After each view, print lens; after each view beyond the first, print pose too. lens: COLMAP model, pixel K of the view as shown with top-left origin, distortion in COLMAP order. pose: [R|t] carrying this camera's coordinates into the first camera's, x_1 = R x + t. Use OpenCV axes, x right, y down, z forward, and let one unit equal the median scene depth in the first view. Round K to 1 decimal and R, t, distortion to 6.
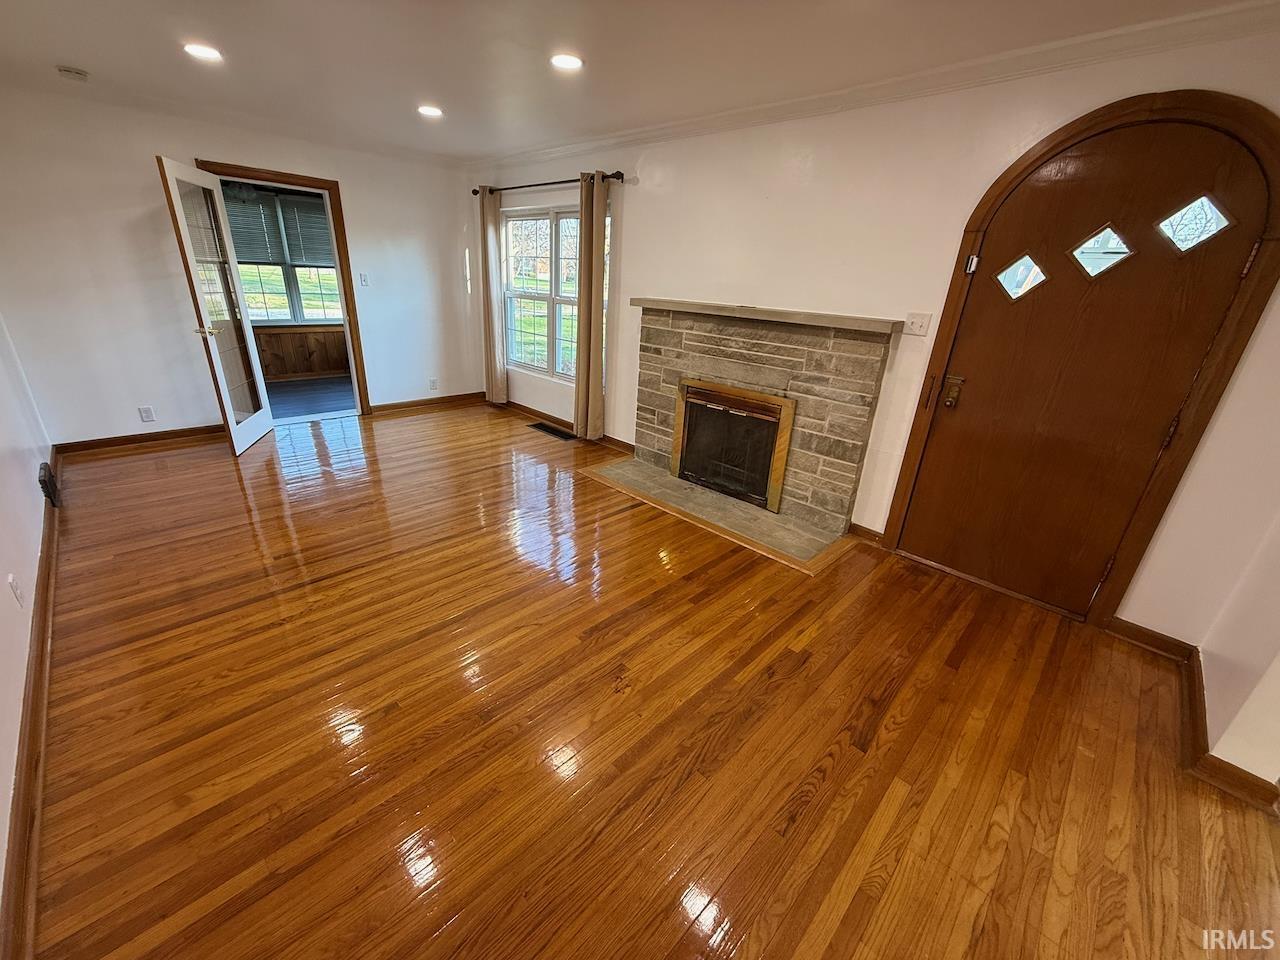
lens RADIAL K [[509.5, 0, 633.7], [0, 509.5, 477.1], [0, 0, 1]] dist [-0.000738, -0.000093]
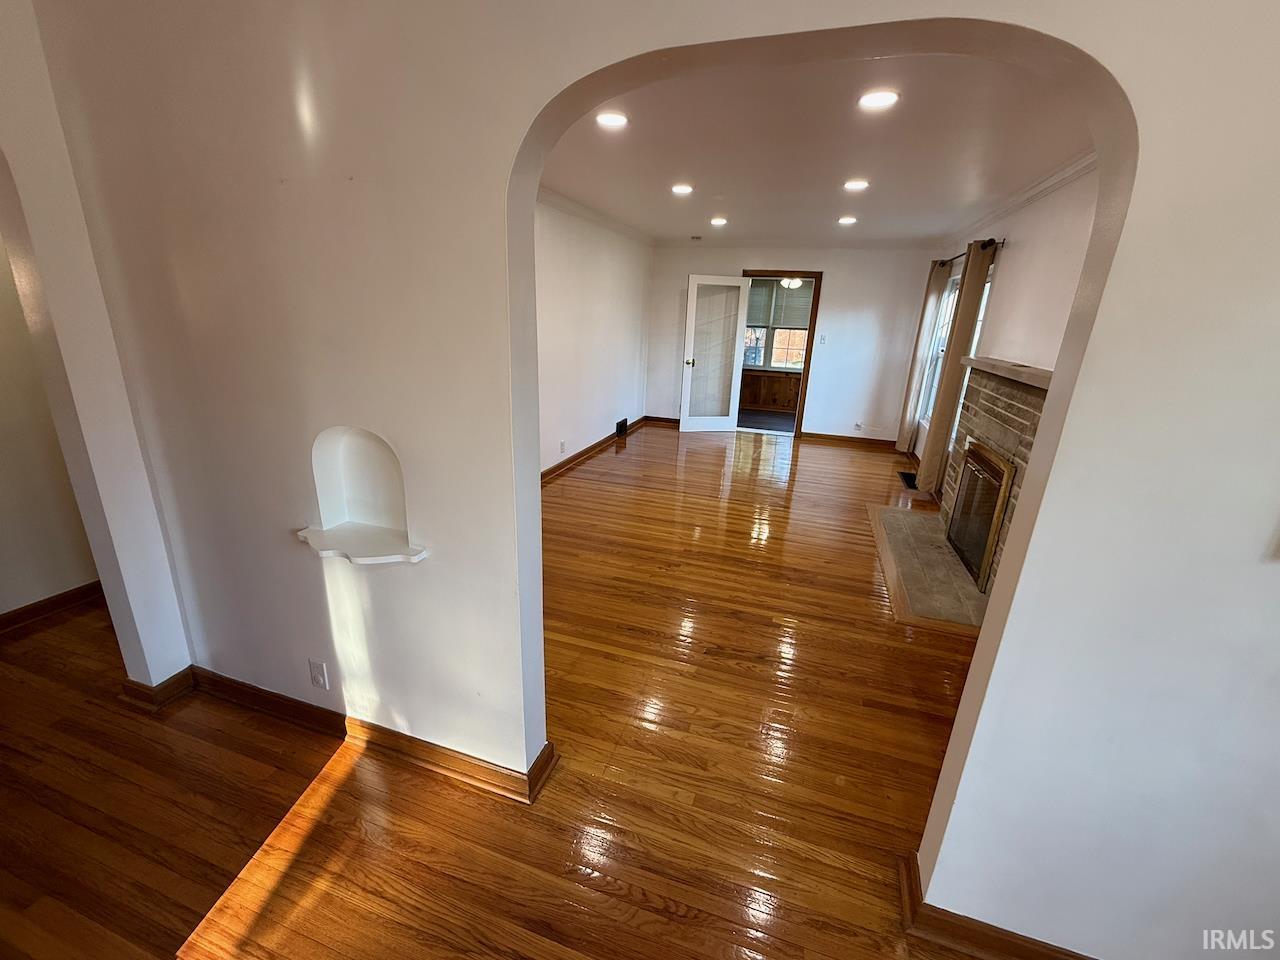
lens RADIAL K [[529.4, 0, 634.4], [0, 529.4, 478.2], [0, 0, 1]] dist [-0.000370, -0.000091]
pose [[0.444953, 0.233893, -0.864472, 0.710809], [-0.343340, 0.936087, 0.076549, 0.021475], [0.827124, 0.262747, 0.496819, -0.003160]]
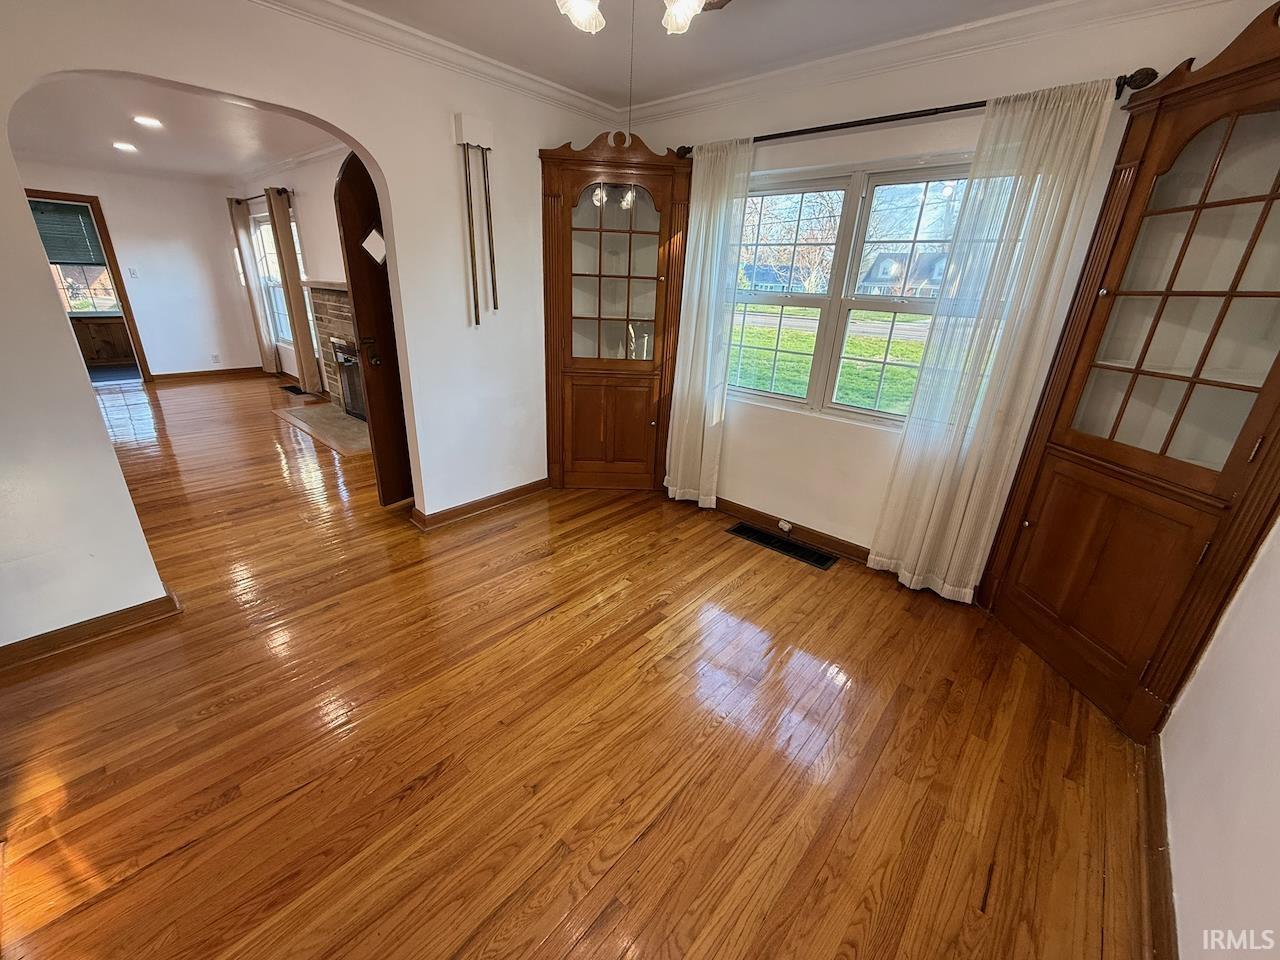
lens RADIAL K [[509.5, 0, 633.7], [0, 509.5, 477.1], [0, 0, 1]] dist [-0.000738, -0.000093]
pose [[0.998689, -0.032626, 0.039439, 0.852707], [0.032898, 0.999439, -0.006259, 0.219072], [-0.039213, 0.007548, 0.999202, -0.402129]]
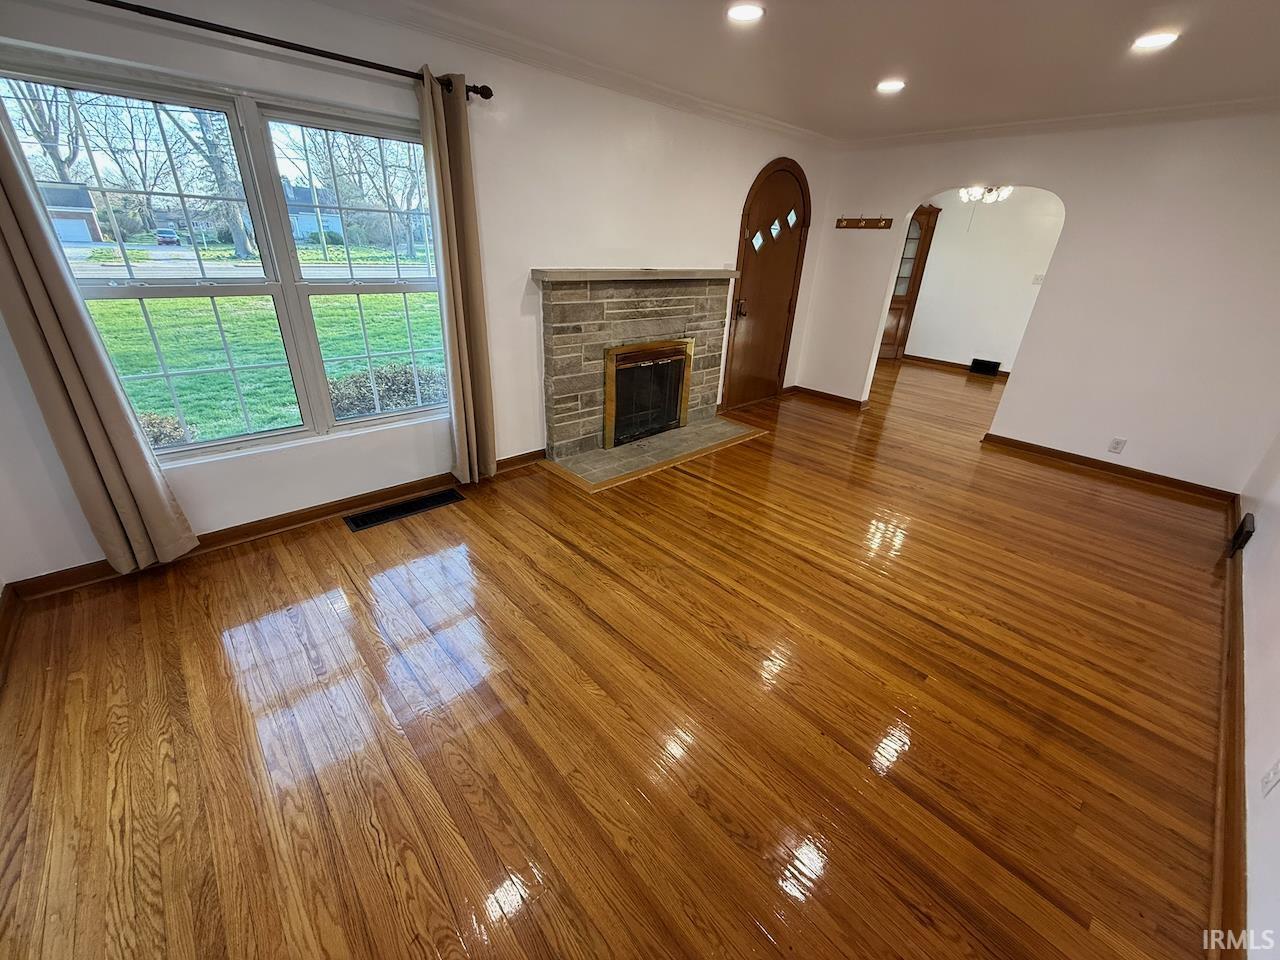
lens RADIAL K [[509.5, 0, 633.7], [0, 509.5, 477.1], [0, 0, 1]] dist [-0.000738, -0.000093]
pose [[0.056239, -0.461398, 0.885409, -0.903227], [0.328573, 0.845968, 0.419975, -0.391230], [-0.942803, 0.267302, 0.199179, 0.846518]]
